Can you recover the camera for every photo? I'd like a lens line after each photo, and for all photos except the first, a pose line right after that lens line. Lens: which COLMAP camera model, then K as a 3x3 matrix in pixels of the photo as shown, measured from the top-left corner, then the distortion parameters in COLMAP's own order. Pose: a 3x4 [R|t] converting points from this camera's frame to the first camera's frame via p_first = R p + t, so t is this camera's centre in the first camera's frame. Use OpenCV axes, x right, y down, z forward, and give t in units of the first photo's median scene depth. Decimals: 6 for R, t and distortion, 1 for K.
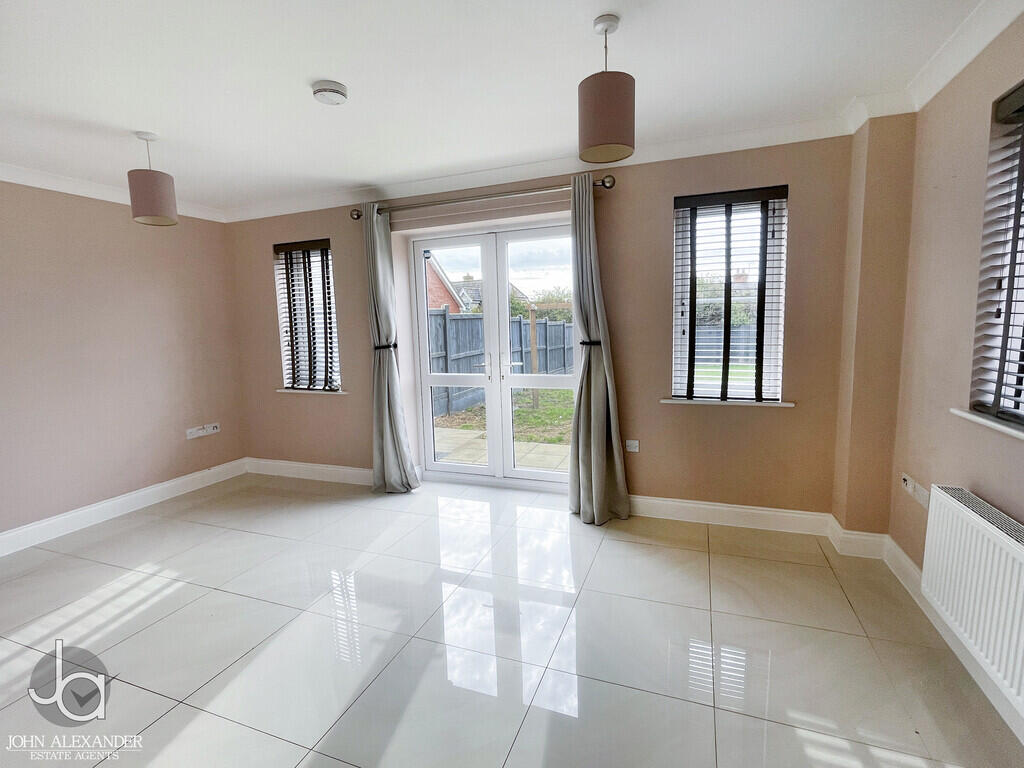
lens RADIAL K [[487.1, 0, 510.3], [0, 487.1, 380.4], [0, 0, 1]] dist [-0.003313, -0.000753]
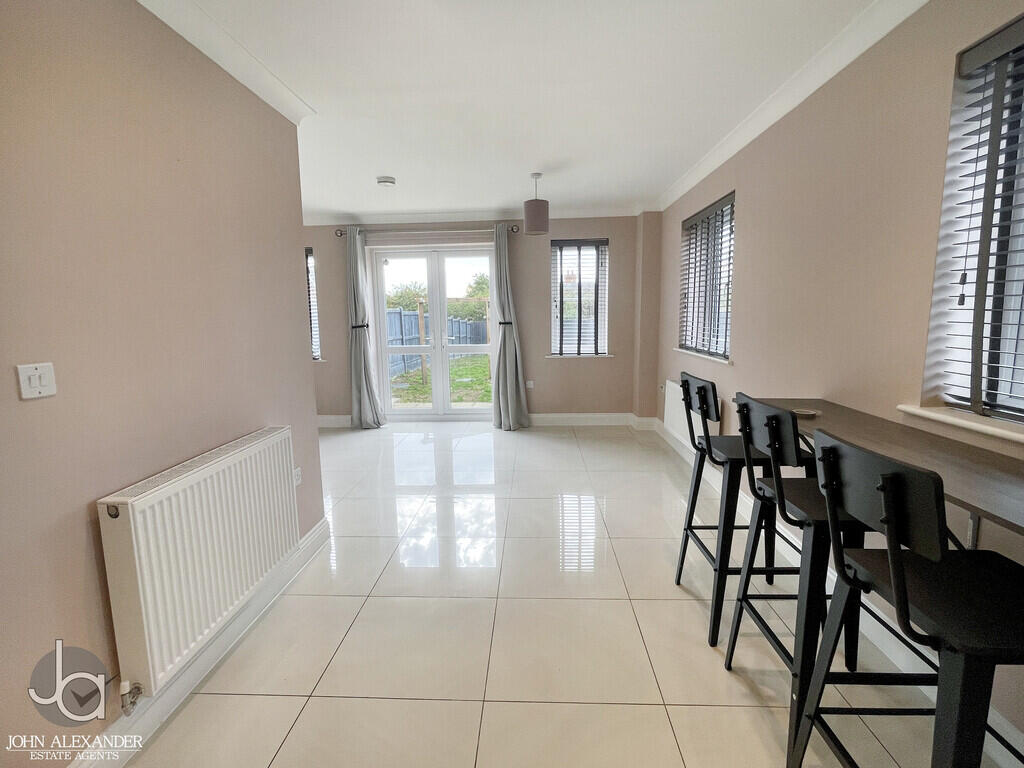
lens RADIAL K [[489.5, 0, 512.0], [0, 489.5, 384.0], [0, 0, 1]] dist [0.022862, -0.000192]
pose [[0.949660, -0.033446, 0.311491, -0.341402], [0.027727, 0.999356, 0.022774, 0.093637], [-0.312052, -0.012991, 0.949976, -0.603269]]
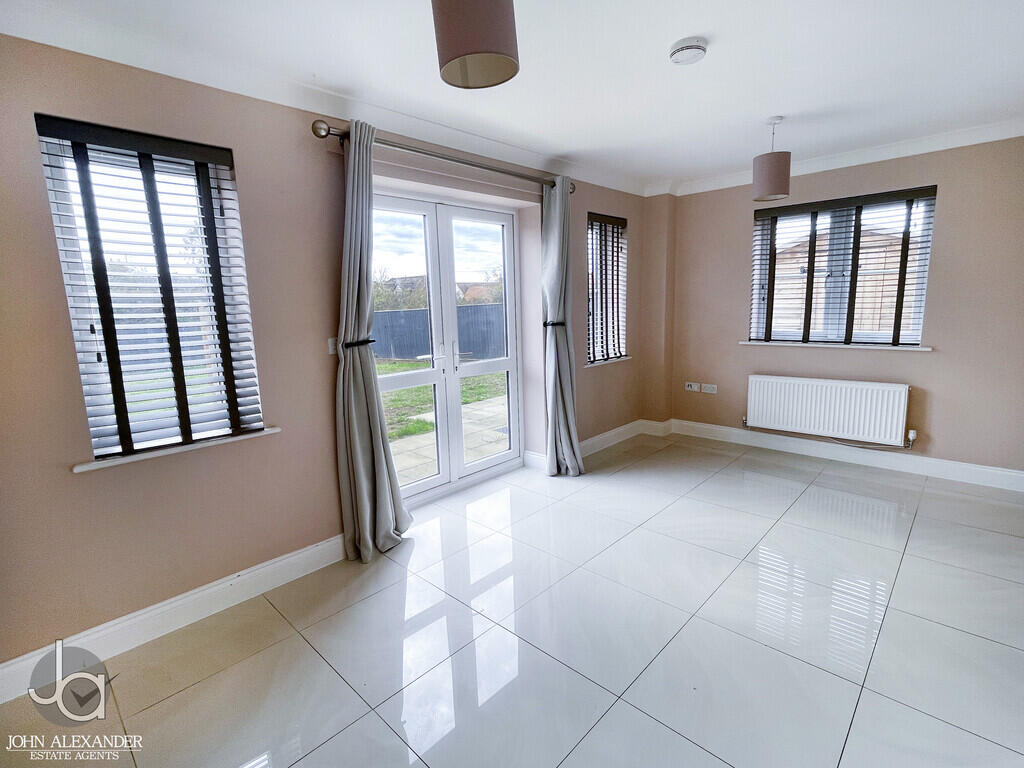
lens RADIAL K [[489.5, 0, 512.0], [0, 489.5, 384.0], [0, 0, 1]] dist [0.022862, -0.000192]
pose [[0.384852, -0.136247, 0.912867, -0.950781], [0.123152, 0.987781, 0.095509, -0.061177], [-0.914725, 0.075664, 0.396929, 0.642111]]
